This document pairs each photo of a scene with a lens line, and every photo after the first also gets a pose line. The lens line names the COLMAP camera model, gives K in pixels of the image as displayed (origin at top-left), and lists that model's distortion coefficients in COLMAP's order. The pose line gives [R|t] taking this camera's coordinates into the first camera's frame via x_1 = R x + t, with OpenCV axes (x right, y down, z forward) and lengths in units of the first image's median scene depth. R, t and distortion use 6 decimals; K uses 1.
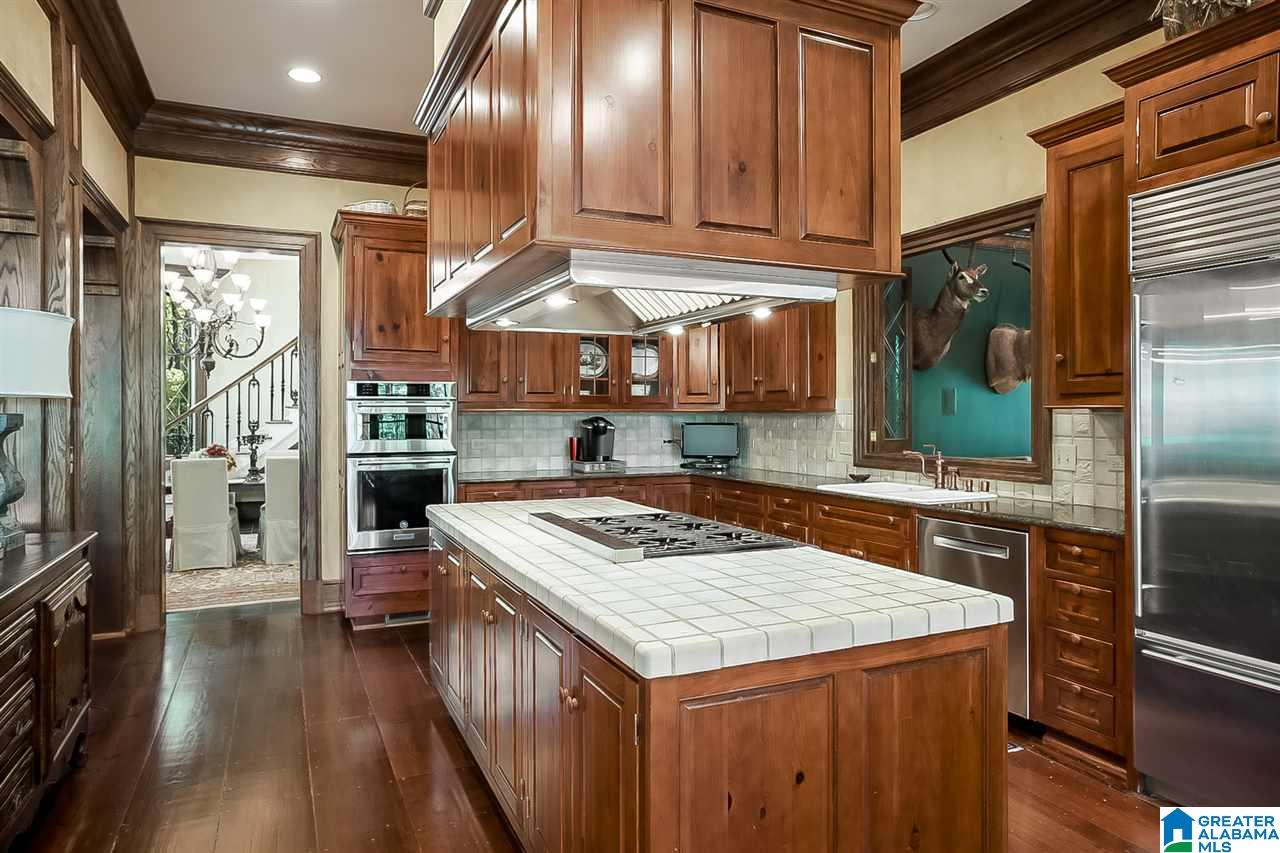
lens RADIAL K [[788.5, 0, 630.2], [0, 788.5, 413.6], [0, 0, 1]] dist [-0.042404, -0.000311]
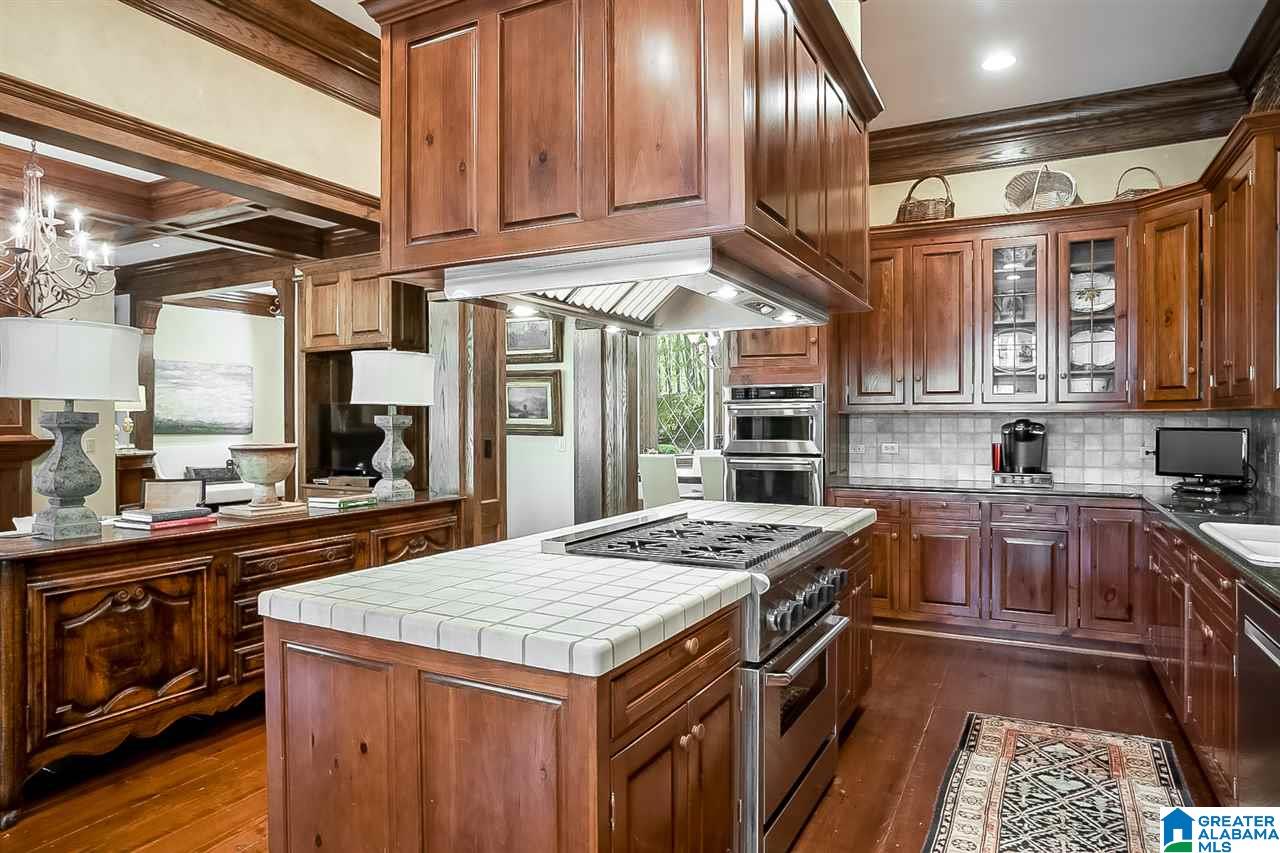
lens RADIAL K [[788.5, 0, 627.6], [0, 788.5, 431.6], [0, 0, 1]] dist [-0.042404, -0.000311]
pose [[0.612376, 0.010788, -0.790493, 0.407912], [0.001420, 0.999890, 0.014746, 0.004957], [0.790565, -0.010152, 0.612294, 0.201787]]
